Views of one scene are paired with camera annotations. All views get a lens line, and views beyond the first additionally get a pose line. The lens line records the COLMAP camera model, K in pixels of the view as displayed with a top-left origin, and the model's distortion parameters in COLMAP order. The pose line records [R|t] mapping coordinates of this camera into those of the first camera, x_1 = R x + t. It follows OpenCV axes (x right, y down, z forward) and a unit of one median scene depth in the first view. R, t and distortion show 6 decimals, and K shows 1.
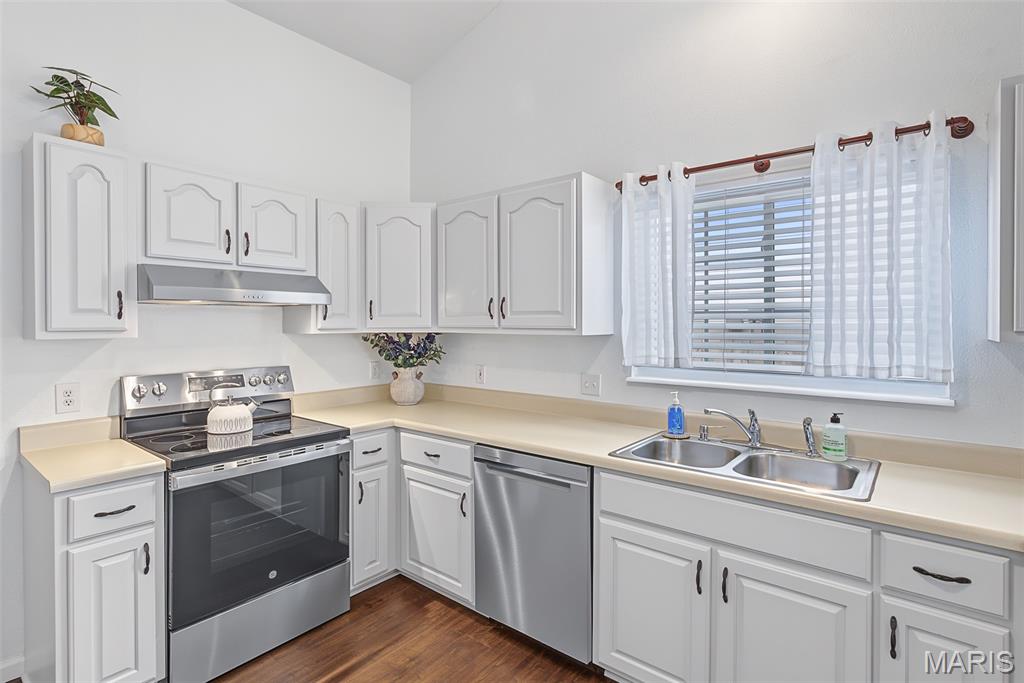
lens RADIAL K [[498.1, 0, 509.6], [0, 498.1, 319.0], [0, 0, 1]] dist [-0.010551, 0.003775]
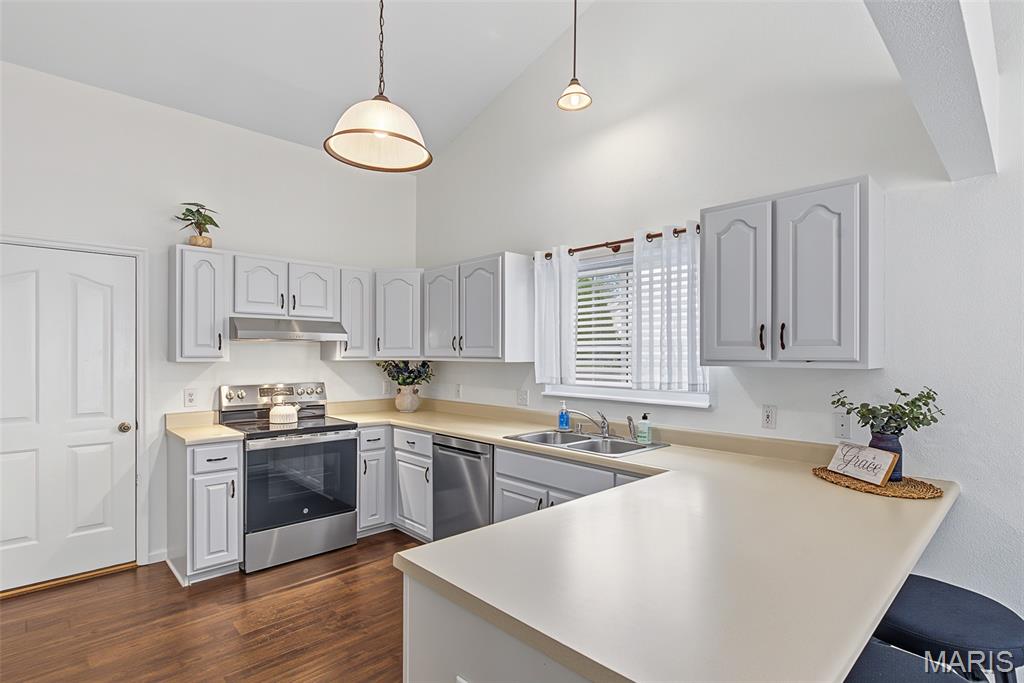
lens RADIAL K [[498.1, 0, 504.3], [0, 498.1, 346.7], [0, 0, 1]] dist [-0.010551, 0.003775]
pose [[0.990374, 0.002110, -0.138400, 0.370648], [-0.003277, 0.999961, -0.008202, -0.000924], [0.138377, 0.008577, 0.990342, -0.493010]]
